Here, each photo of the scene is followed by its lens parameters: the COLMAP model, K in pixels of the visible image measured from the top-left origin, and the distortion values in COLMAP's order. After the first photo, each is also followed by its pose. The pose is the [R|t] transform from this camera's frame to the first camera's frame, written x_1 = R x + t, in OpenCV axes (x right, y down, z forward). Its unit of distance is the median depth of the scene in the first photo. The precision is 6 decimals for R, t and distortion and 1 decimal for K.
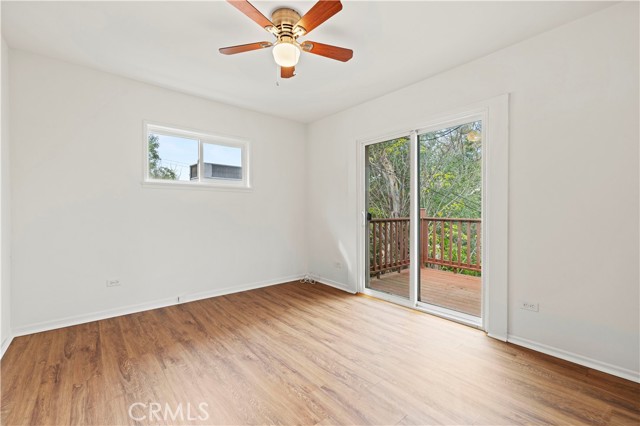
lens RADIAL K [[277.2, 0, 317.7], [0, 277.2, 211.5], [0, 0, 1]] dist [0.003919, 0.000488]
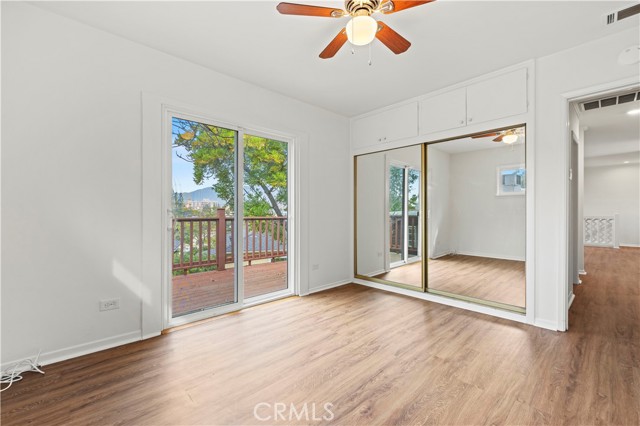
lens RADIAL K [[277.2, 0, 315.8], [0, 277.2, 209.4], [0, 0, 1]] dist [0.003919, 0.000488]
pose [[-0.053947, 0.000111, 0.998544, -0.959123], [0.001440, 0.999999, -0.000034, -0.002807], [-0.998543, 0.001436, -0.053947, 1.158814]]
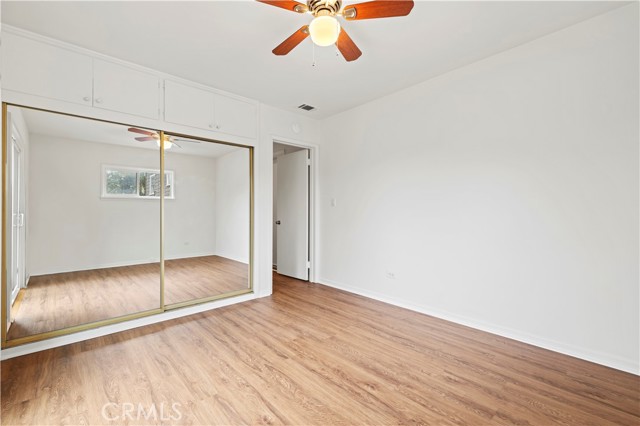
lens RADIAL K [[277.2, 0, 318.6], [0, 277.2, 215.6], [0, 0, 1]] dist [0.003919, 0.000488]
pose [[-0.998962, -0.000875, -0.045541, -0.051627], [-0.001289, 0.999958, 0.009057, 0.004884], [0.045532, 0.009106, -0.998921, 1.803063]]
